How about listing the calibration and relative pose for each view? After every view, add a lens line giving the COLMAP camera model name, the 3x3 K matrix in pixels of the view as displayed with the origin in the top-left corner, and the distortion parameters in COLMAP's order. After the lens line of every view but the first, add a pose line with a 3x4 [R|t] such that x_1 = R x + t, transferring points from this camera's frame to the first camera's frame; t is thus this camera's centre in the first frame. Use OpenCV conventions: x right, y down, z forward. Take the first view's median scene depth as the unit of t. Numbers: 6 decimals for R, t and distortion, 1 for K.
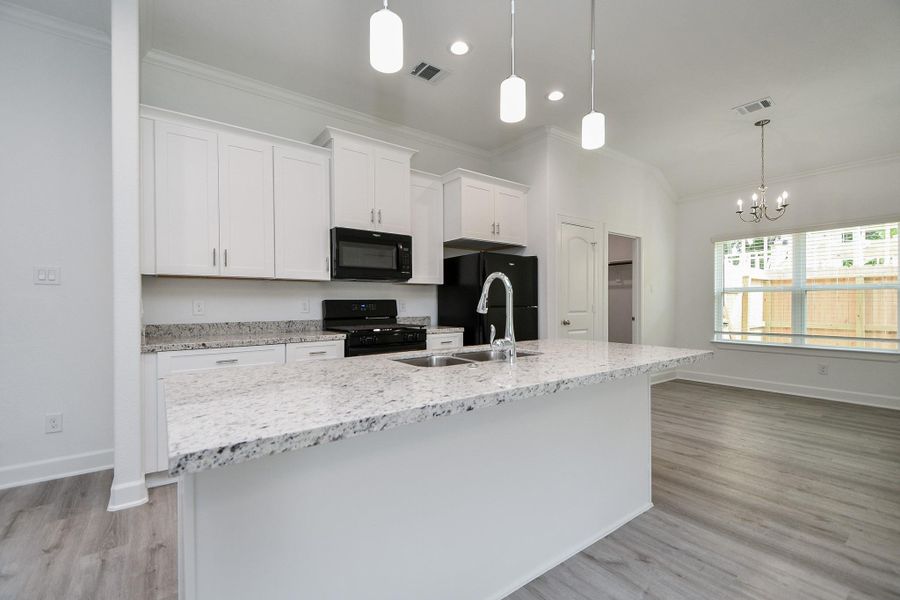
lens RADIAL K [[372.2, 0, 446.9], [0, 372.2, 301.5], [0, 0, 1]] dist [0.001978, -0.016795]
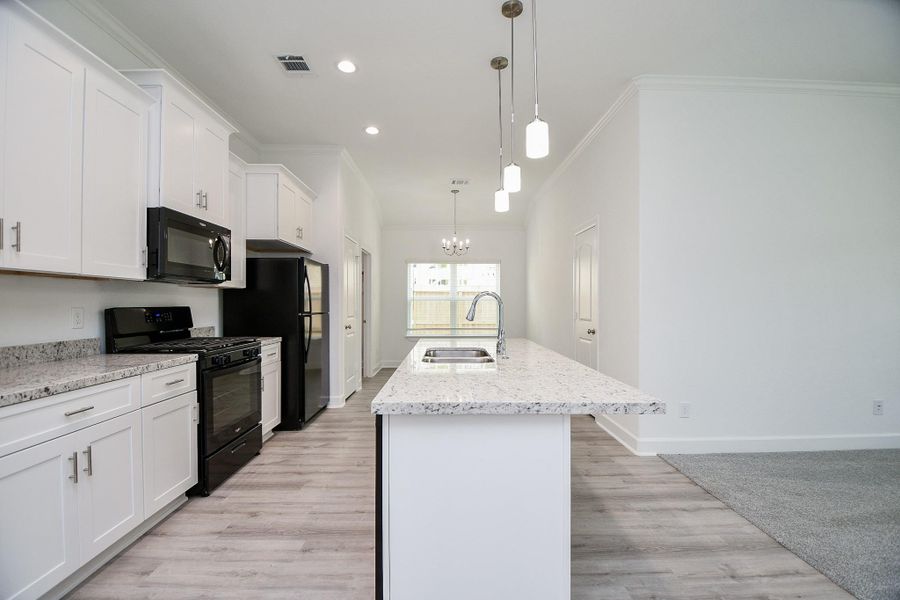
lens RADIAL K [[385.1, 0, 450.0], [0, 385.1, 300.0], [0, 0, 1]] dist [0.000483, -0.019548]
pose [[0.567735, 0.014072, 0.823091, -0.508251], [-0.005774, 0.999897, -0.013112, -0.011194], [-0.823191, 0.002691, 0.567758, 0.107455]]
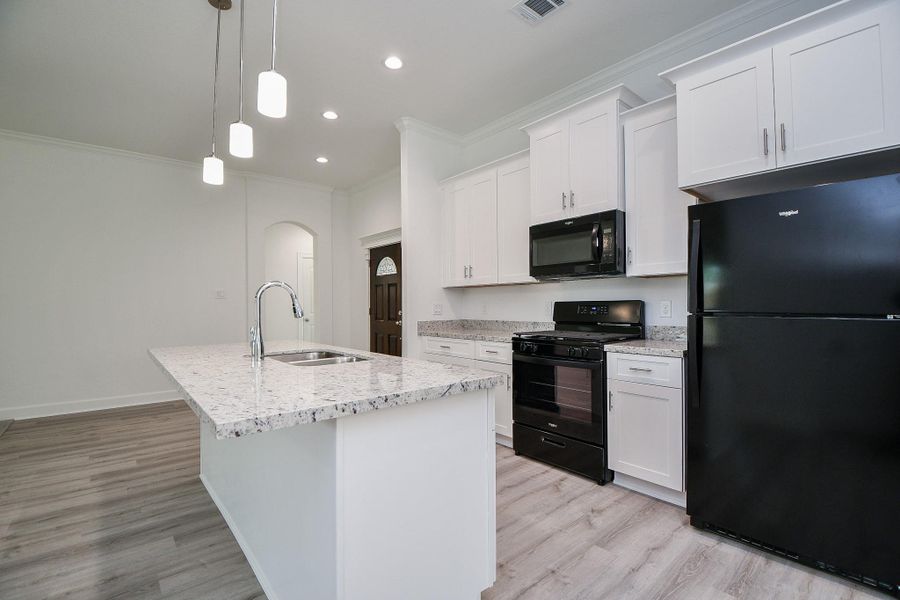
lens RADIAL K [[385.1, 0, 450.0], [0, 385.1, 300.0], [0, 0, 1]] dist [0.000483, -0.019548]
pose [[0.092448, -0.010008, -0.995667, 0.568599], [0.007983, 0.999925, -0.009309, -0.001861], [0.995685, -0.007088, 0.092521, 0.594466]]
